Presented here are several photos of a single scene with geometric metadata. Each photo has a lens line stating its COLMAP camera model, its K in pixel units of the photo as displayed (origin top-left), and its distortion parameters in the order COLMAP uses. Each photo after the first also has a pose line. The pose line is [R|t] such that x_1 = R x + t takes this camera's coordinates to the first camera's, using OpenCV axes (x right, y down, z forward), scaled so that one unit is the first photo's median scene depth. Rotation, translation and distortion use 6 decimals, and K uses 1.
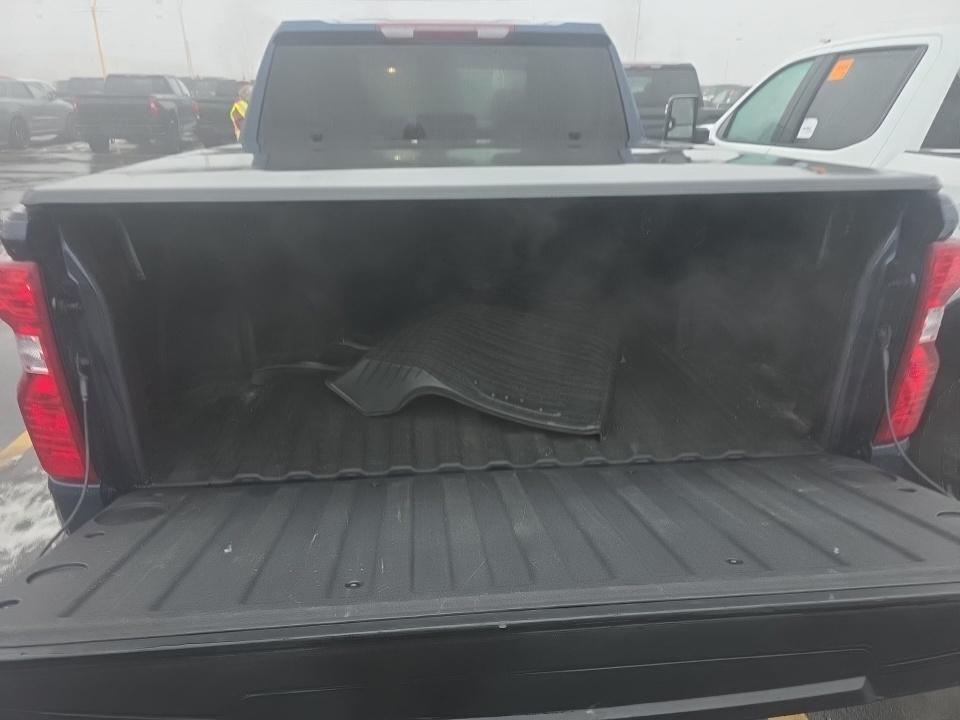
lens RADIAL K [[624.1, 0, 502.7], [0, 624.1, 356.3], [0, 0, 1]] dist [0.029610, -0.022345]
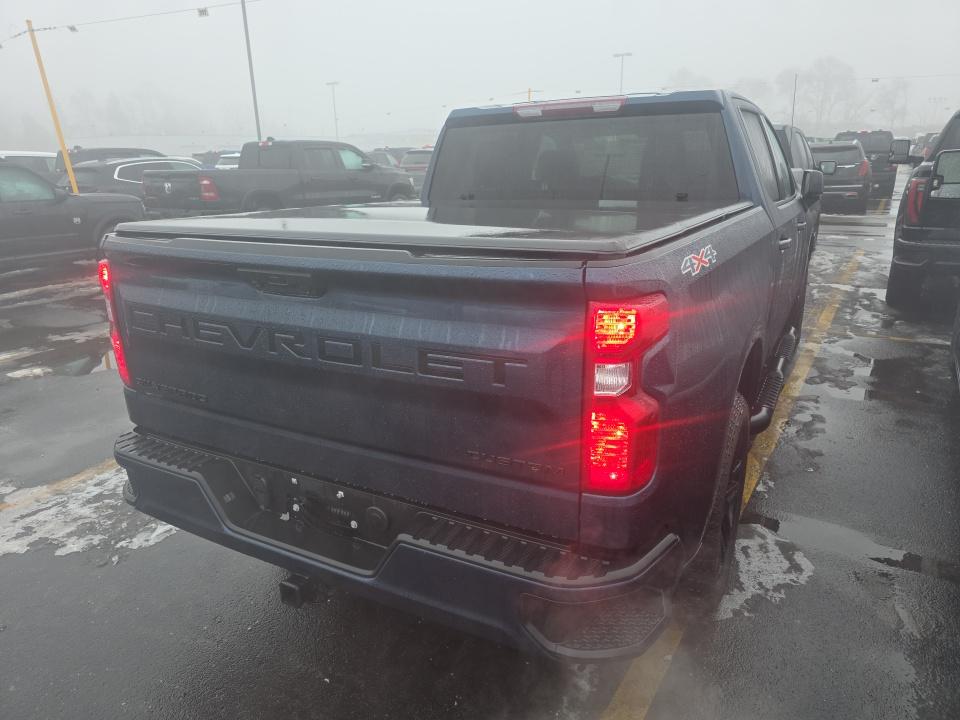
lens RADIAL K [[625.5, 0, 532.4], [0, 625.5, 361.1], [0, 0, 1]] dist [0.049327, -0.041098]
pose [[0.844286, 0.146324, -0.515530, 0.487881], [-0.184058, 0.982657, -0.022524, -0.015575], [0.503293, 0.113904, 0.856576, 0.014234]]
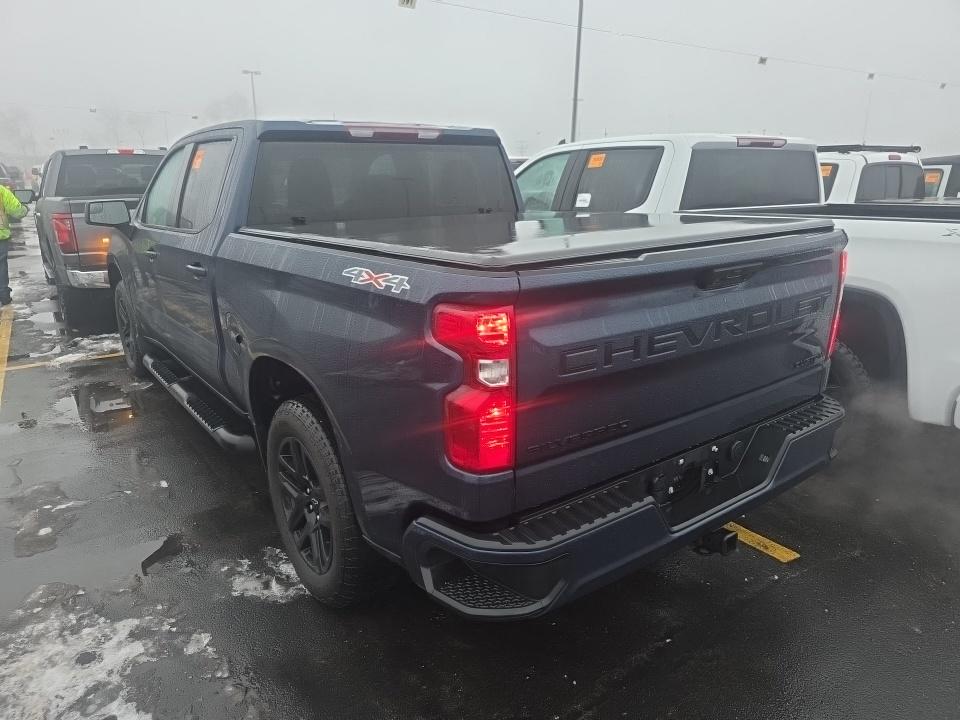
lens RADIAL K [[624.1, 0, 502.7], [0, 624.1, 356.3], [0, 0, 1]] dist [0.029610, -0.022345]
pose [[0.856425, -0.155149, 0.492407, -0.532698], [0.208018, 0.976629, -0.054080, 0.013093], [-0.472508, 0.148745, 0.868684, -0.081131]]
